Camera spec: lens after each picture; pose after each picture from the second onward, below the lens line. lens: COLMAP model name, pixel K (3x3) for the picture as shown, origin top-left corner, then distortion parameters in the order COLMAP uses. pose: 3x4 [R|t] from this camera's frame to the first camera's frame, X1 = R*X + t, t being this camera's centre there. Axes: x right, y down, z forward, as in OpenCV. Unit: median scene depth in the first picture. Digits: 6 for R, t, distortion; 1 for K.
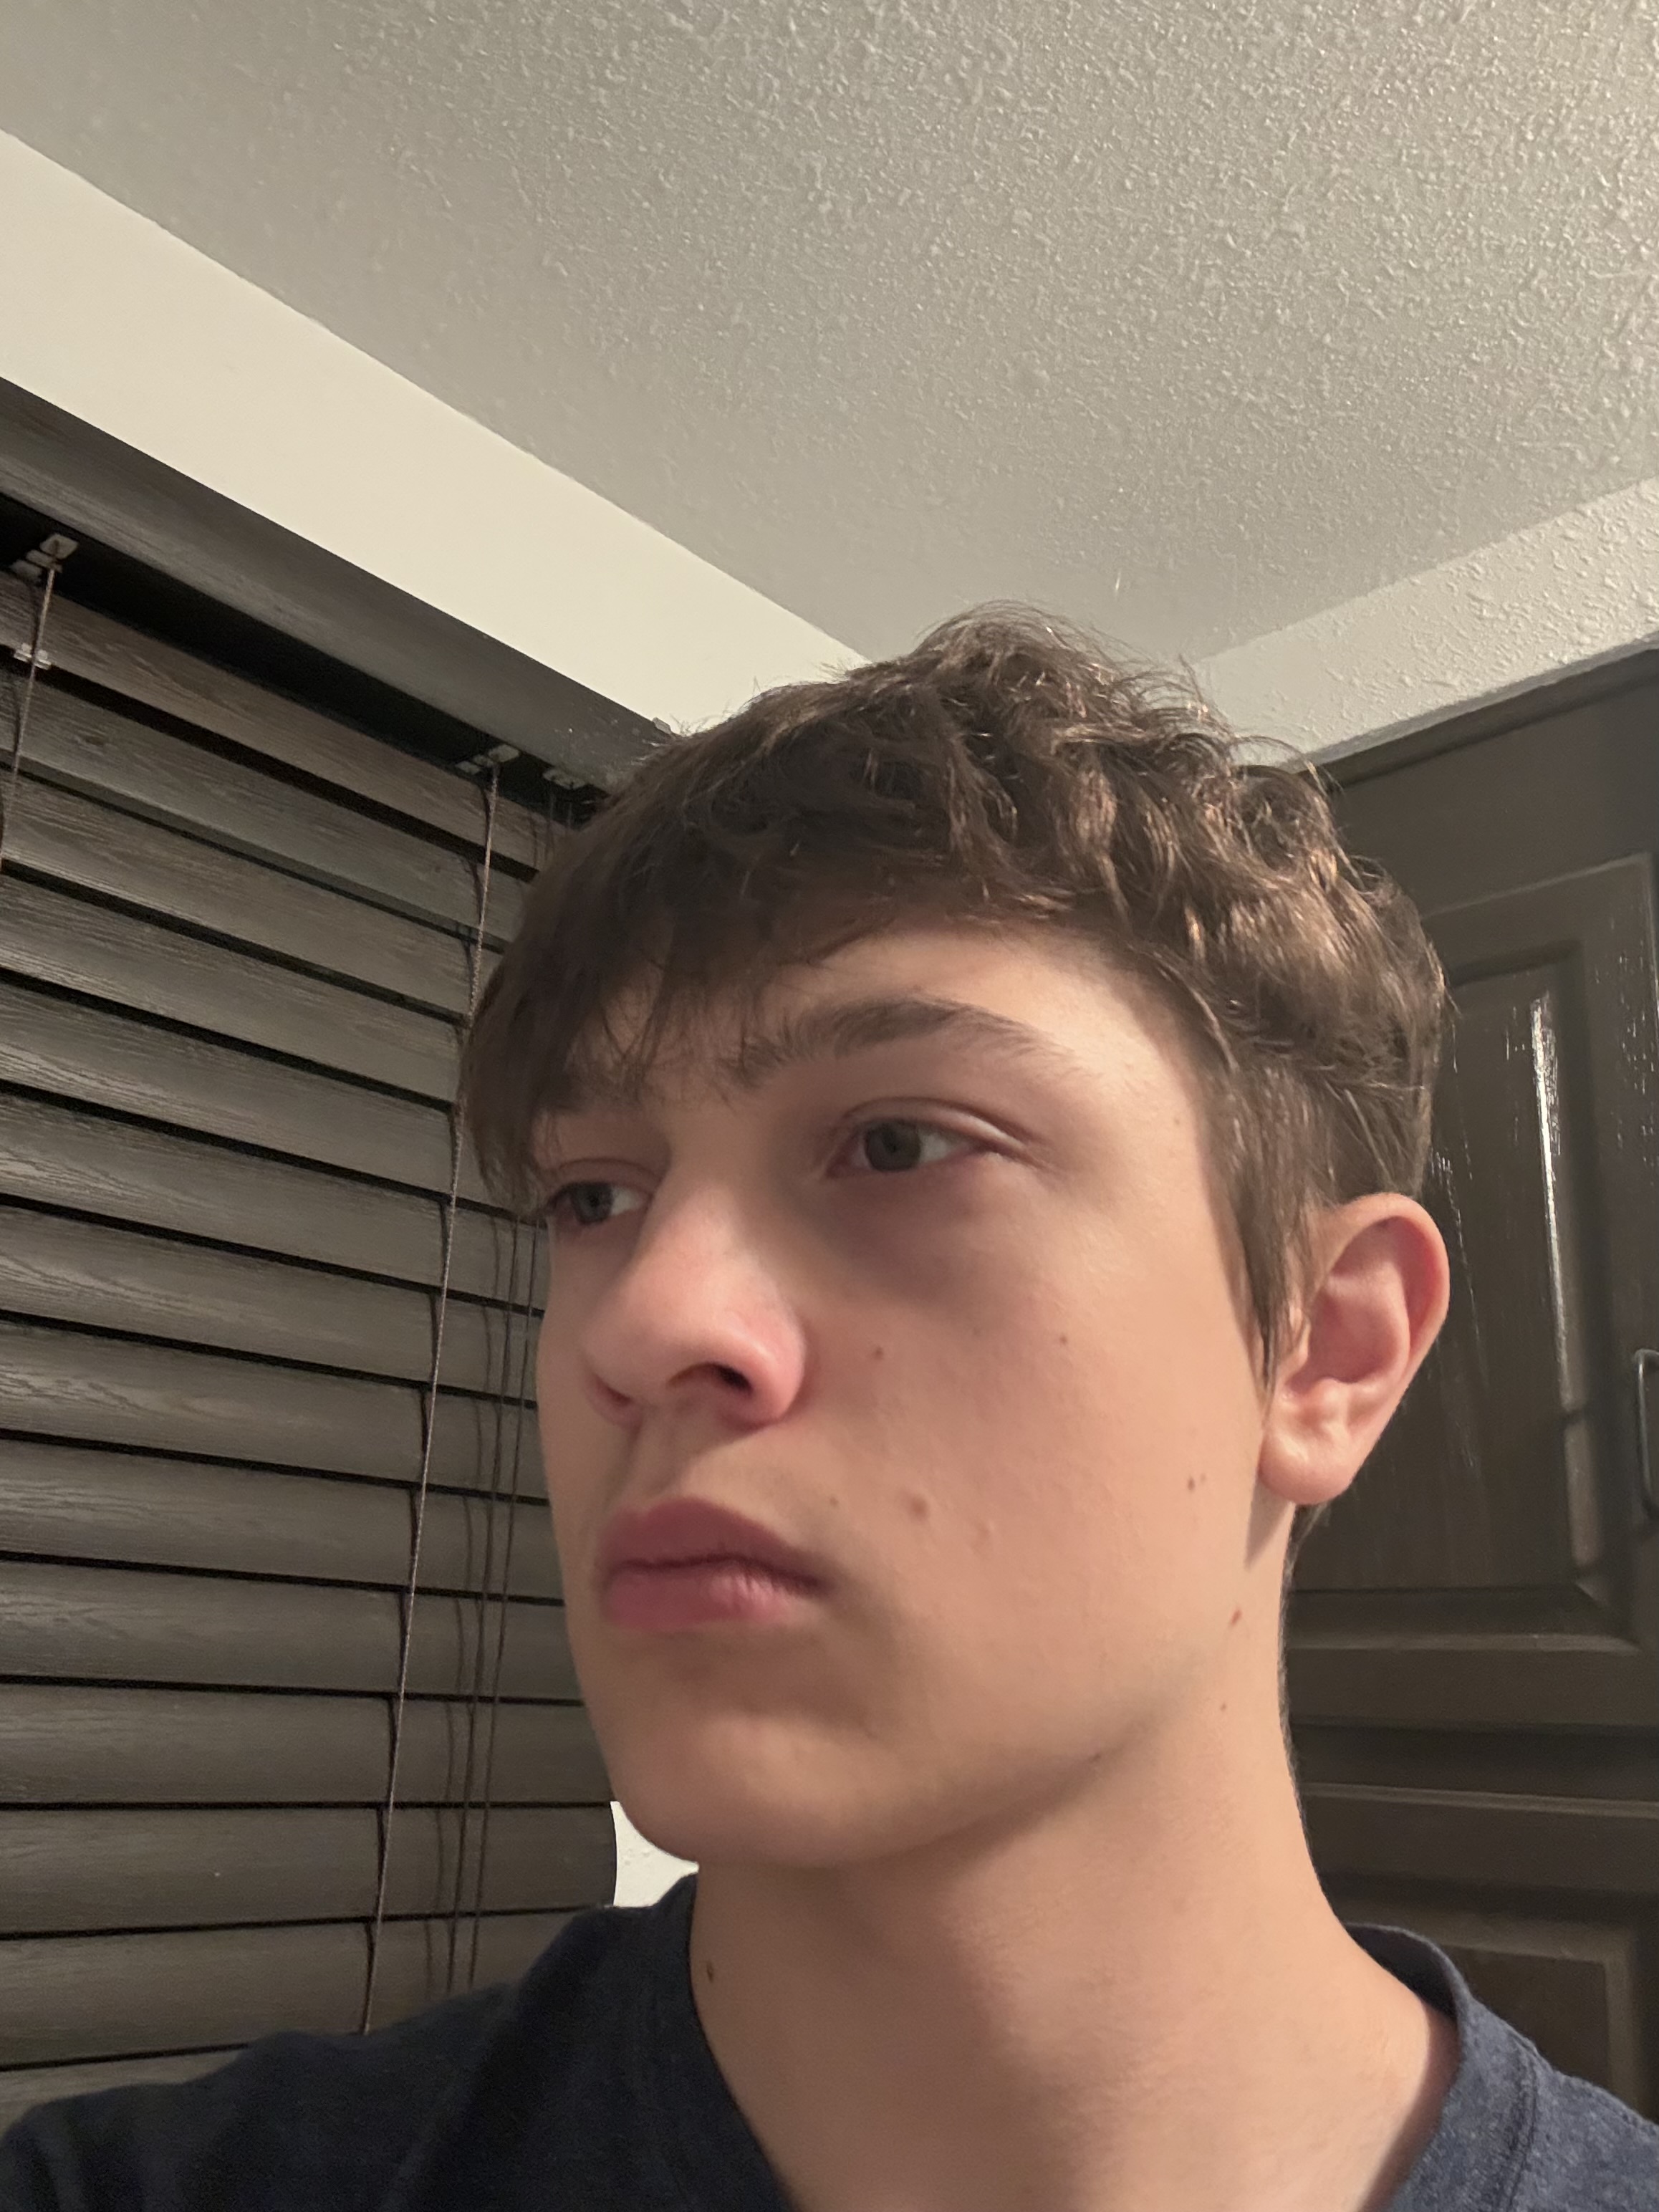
lens RADIAL K [[1844.2, 0, 816.4], [0, 1844.2, 1105.5], [0, 0, 1]] dist [0.020894, -0.072138]
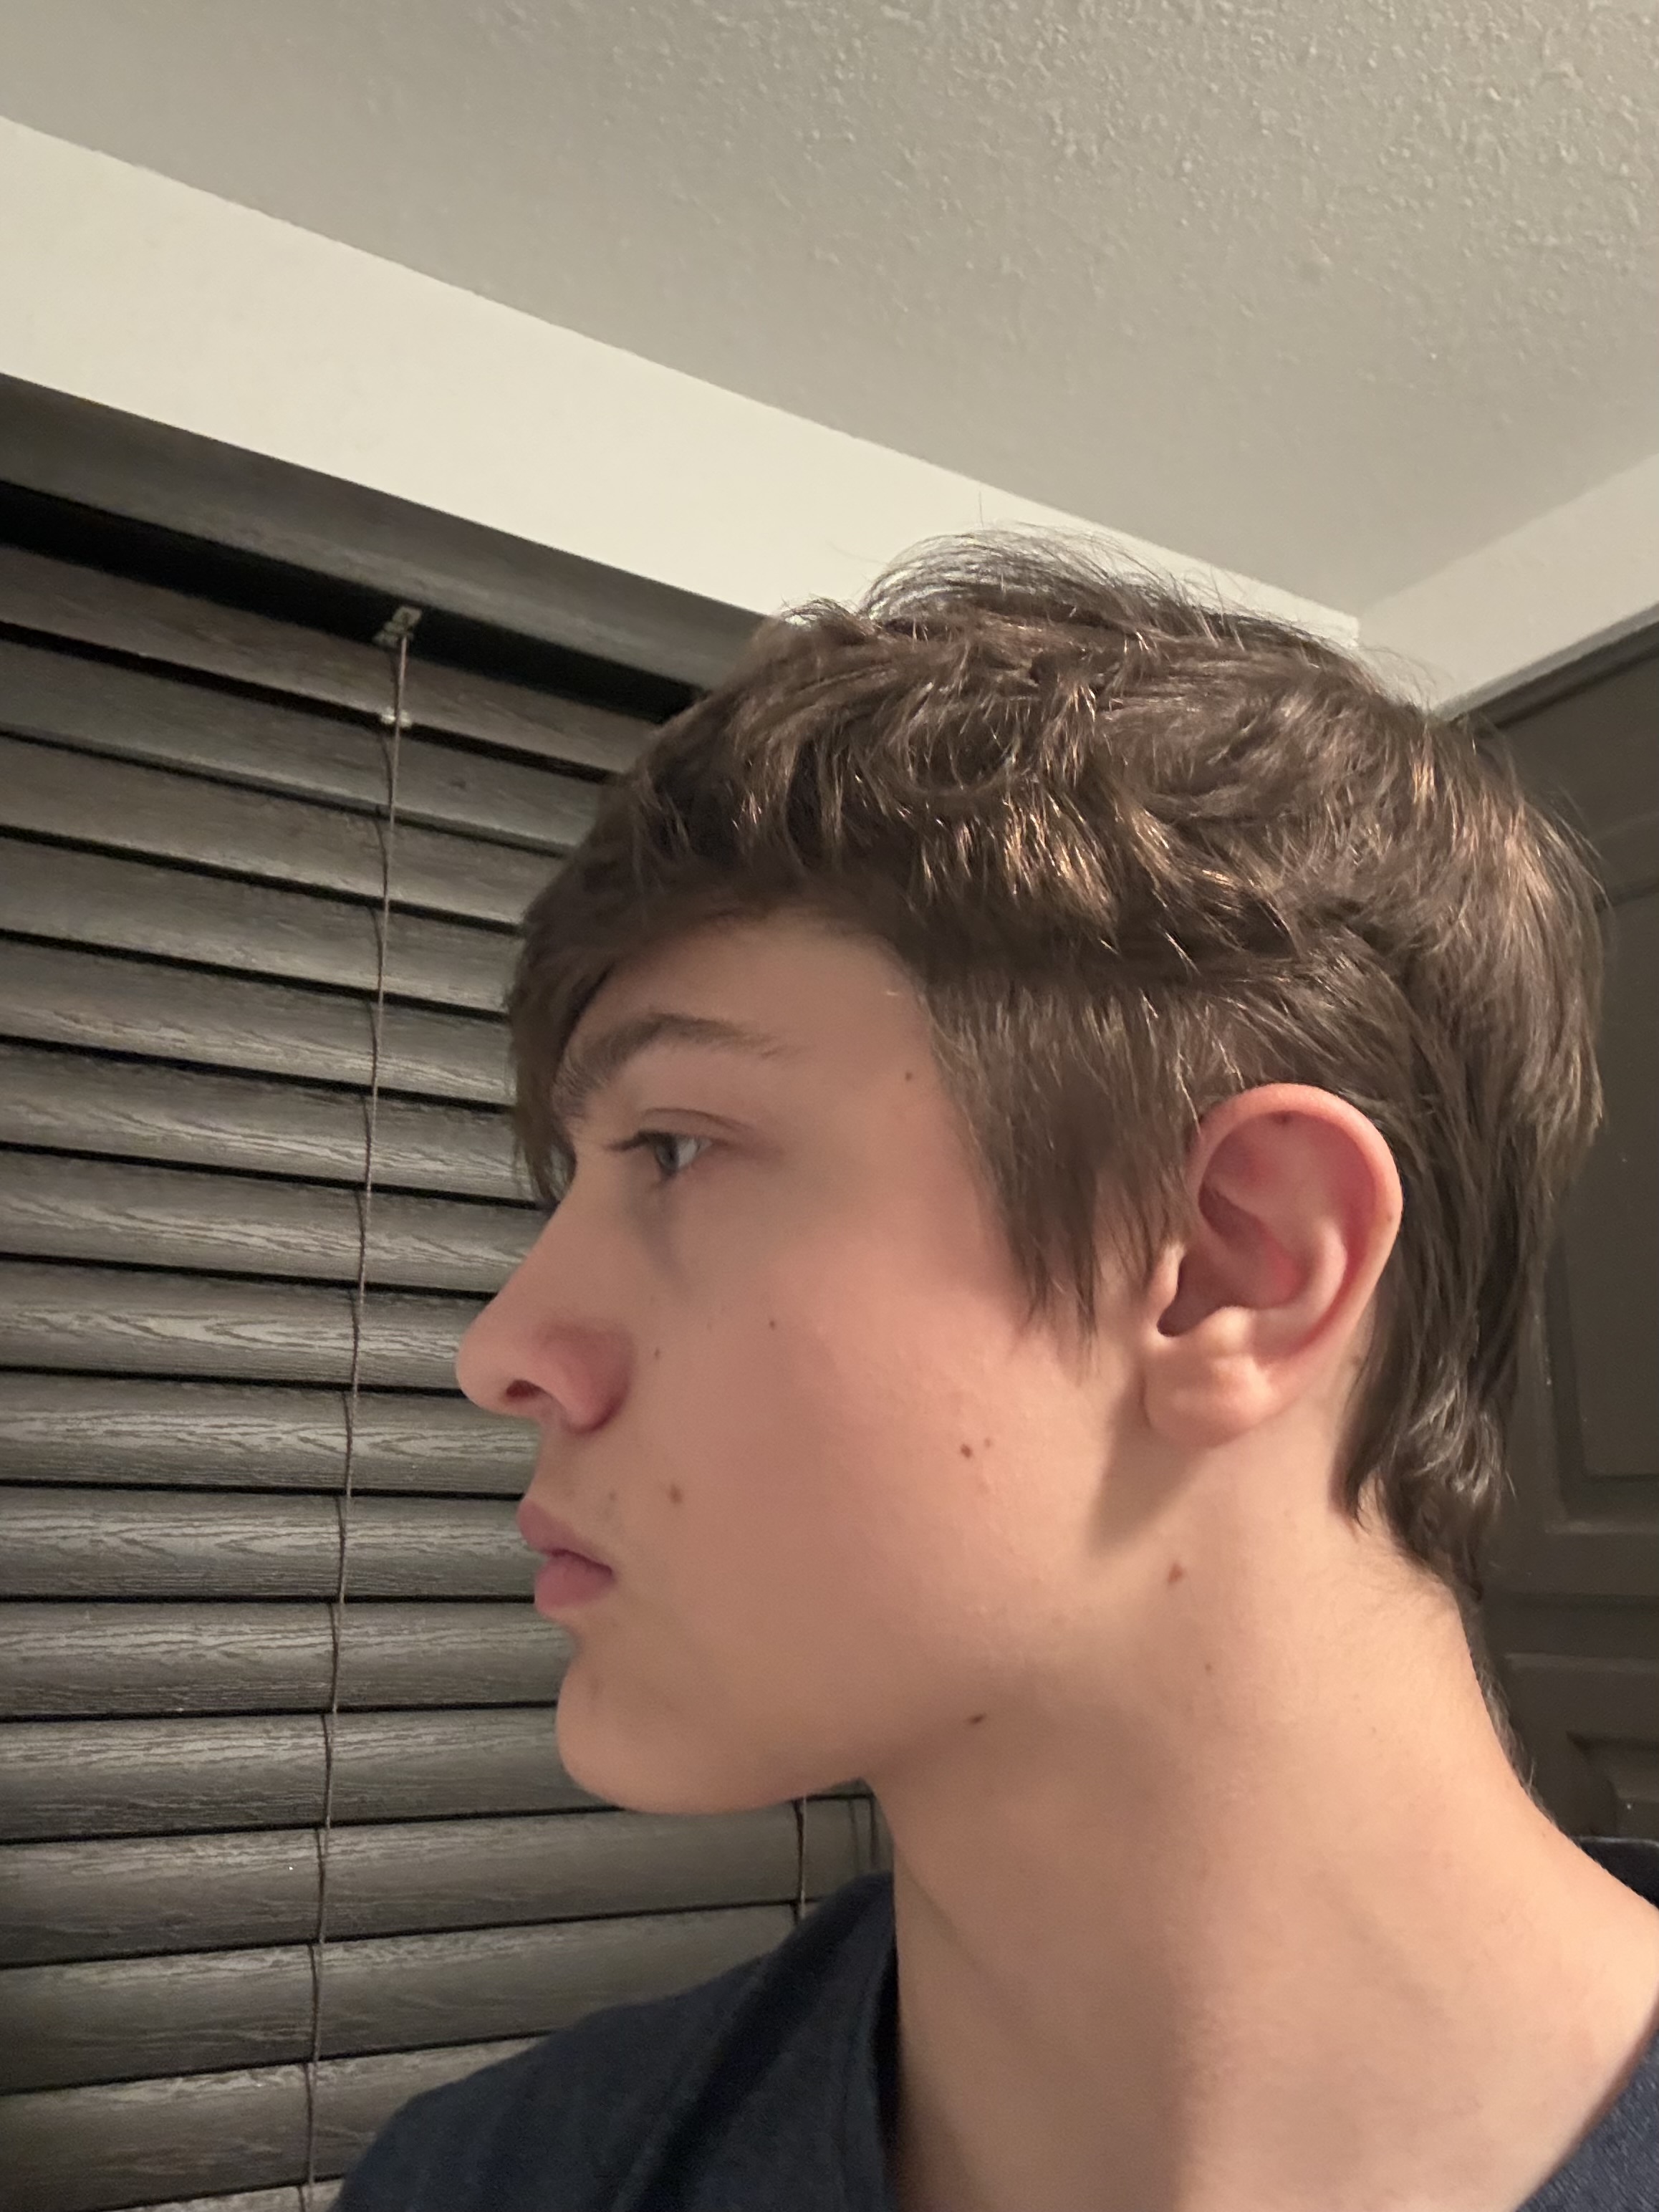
lens RADIAL K [[1844.2, 0, 818.4], [0, 1844.2, 1104.2], [0, 0, 1]] dist [0.020894, -0.072138]
pose [[0.962178, -0.087123, -0.258113, 0.085290], [0.102100, 0.993748, 0.045173, -0.025545], [0.252564, -0.069818, 0.965058, -0.046246]]
